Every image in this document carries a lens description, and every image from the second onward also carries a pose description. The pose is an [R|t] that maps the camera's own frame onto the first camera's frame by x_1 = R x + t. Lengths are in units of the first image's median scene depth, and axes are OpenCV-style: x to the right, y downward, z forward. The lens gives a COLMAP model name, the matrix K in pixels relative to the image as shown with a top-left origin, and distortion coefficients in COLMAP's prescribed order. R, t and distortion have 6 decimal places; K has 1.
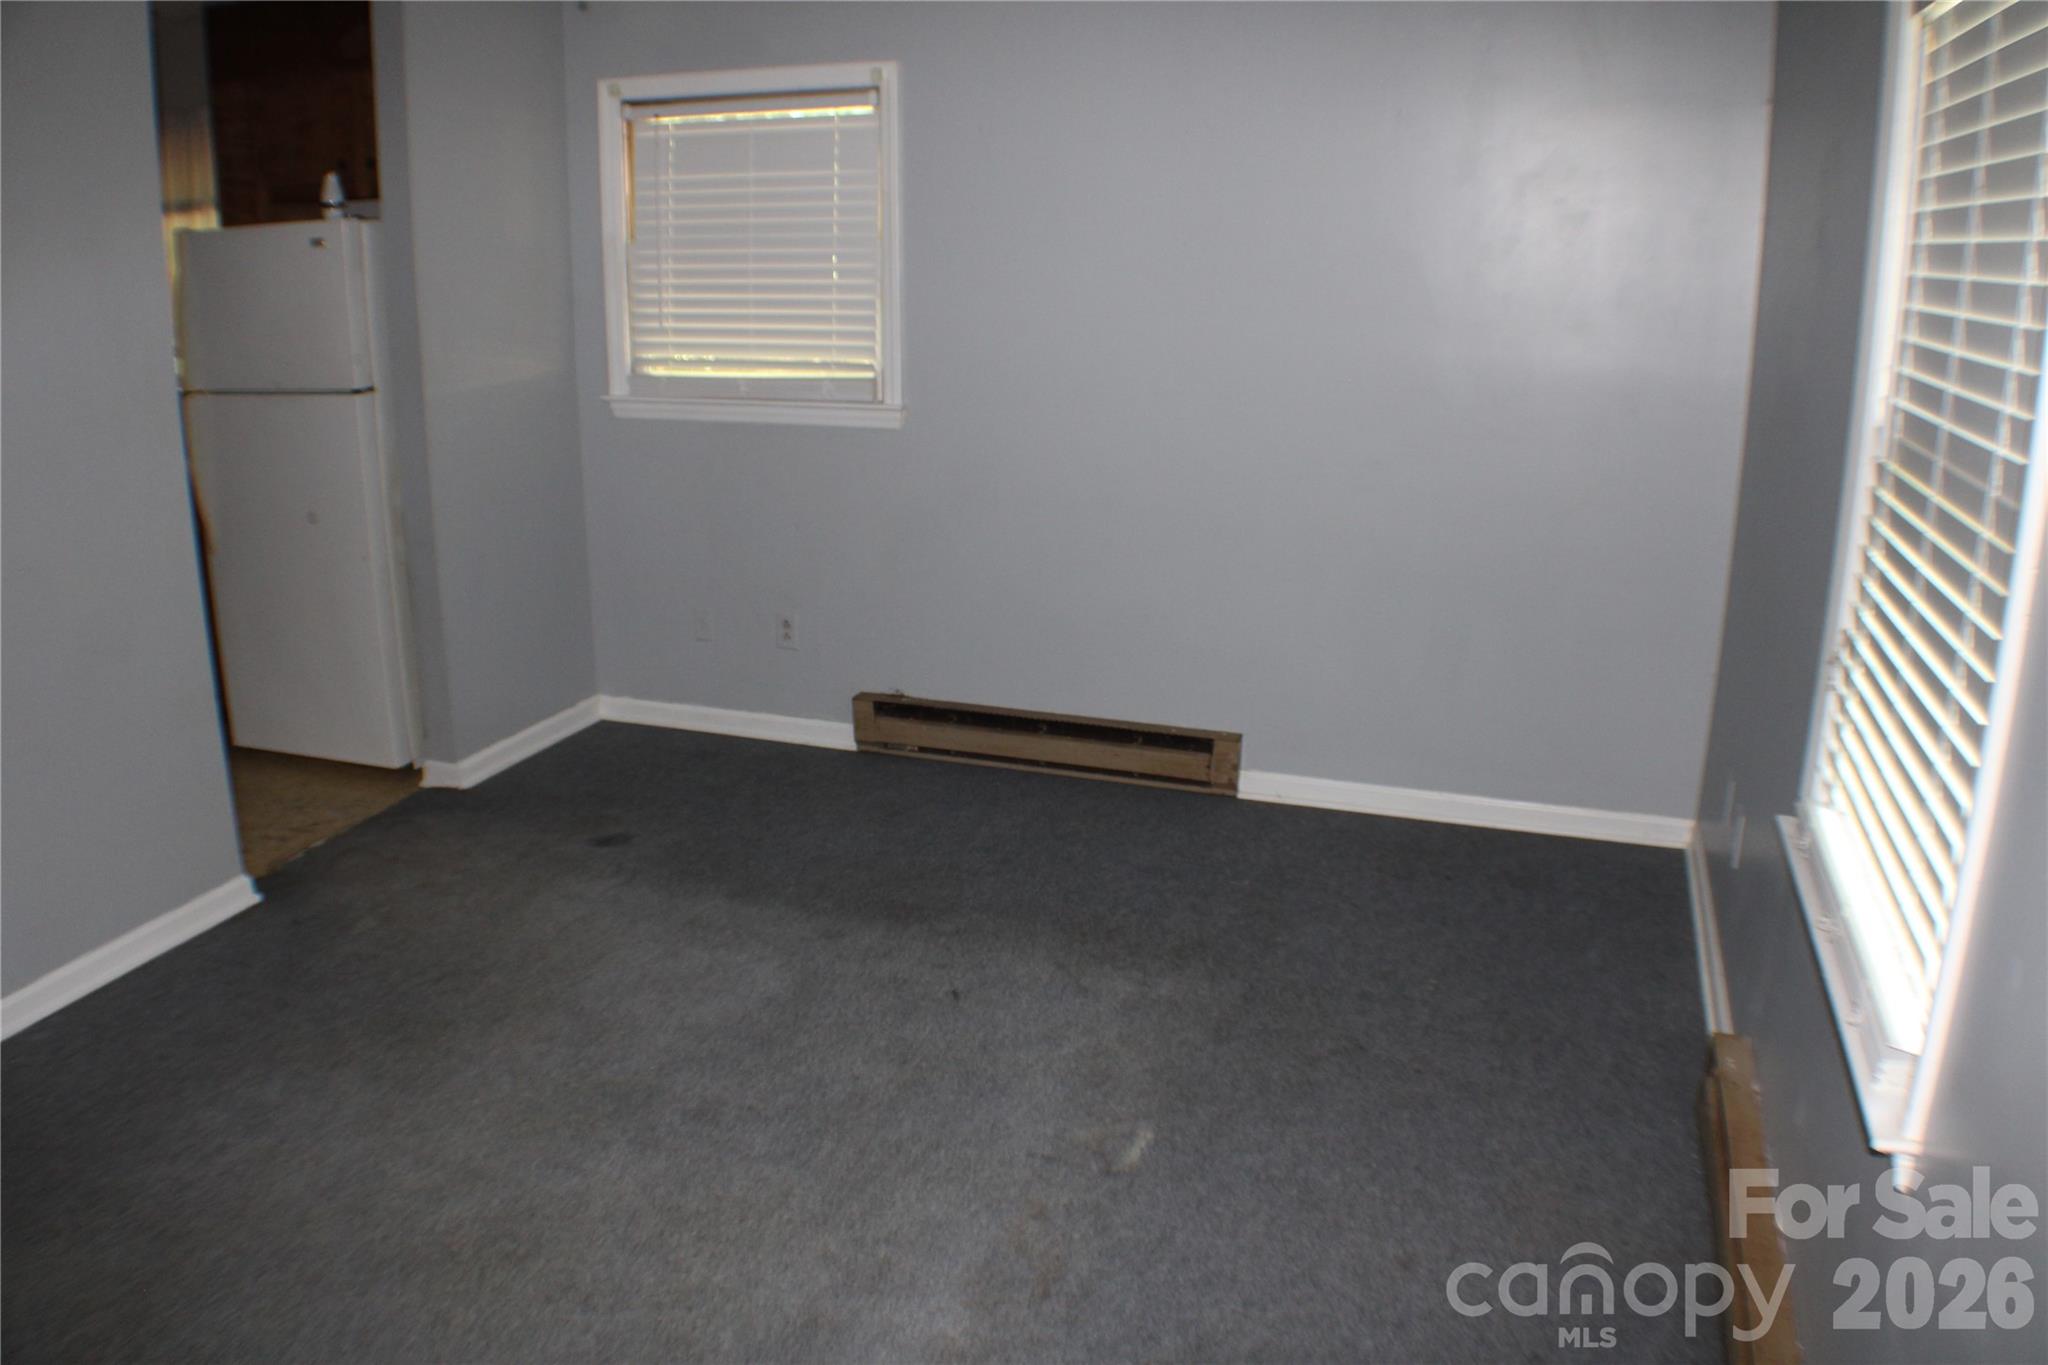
lens RADIAL K [[1546.1, 0, 1011.1], [0, 1546.1, 664.2], [0, 0, 1]] dist [-0.218993, 0.085982]
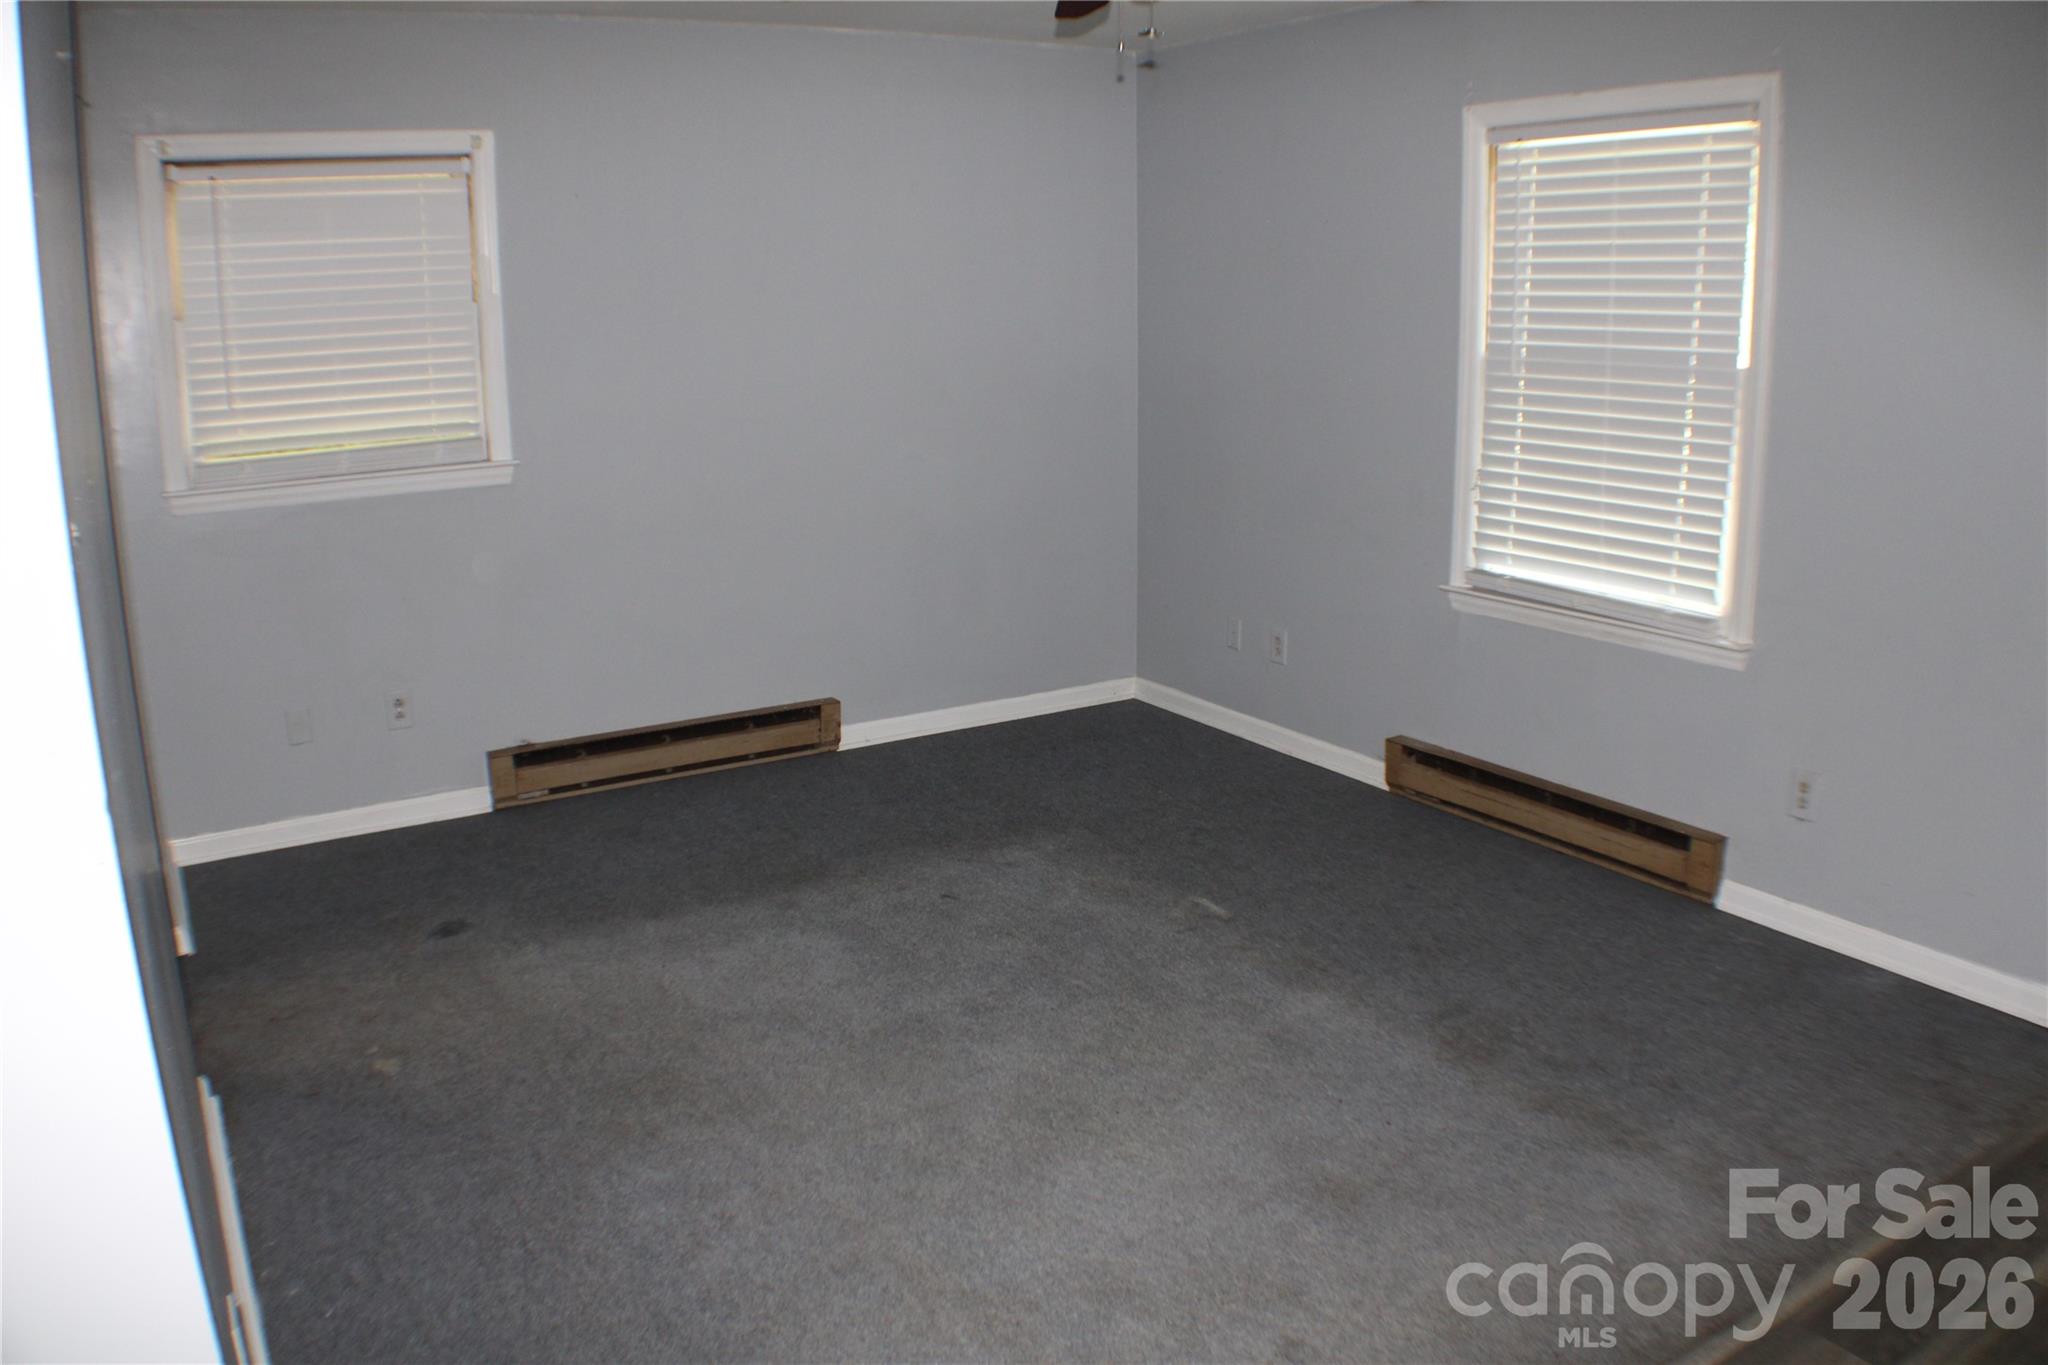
lens RADIAL K [[1546.1, 0, 1011.1], [0, 1546.1, 664.2], [0, 0, 1]] dist [-0.218993, 0.085982]
pose [[0.636743, -0.193203, 0.746479, -0.651283], [0.233269, 0.971003, 0.052337, -0.009934], [-0.734945, 0.140806, 0.663347, 0.100660]]
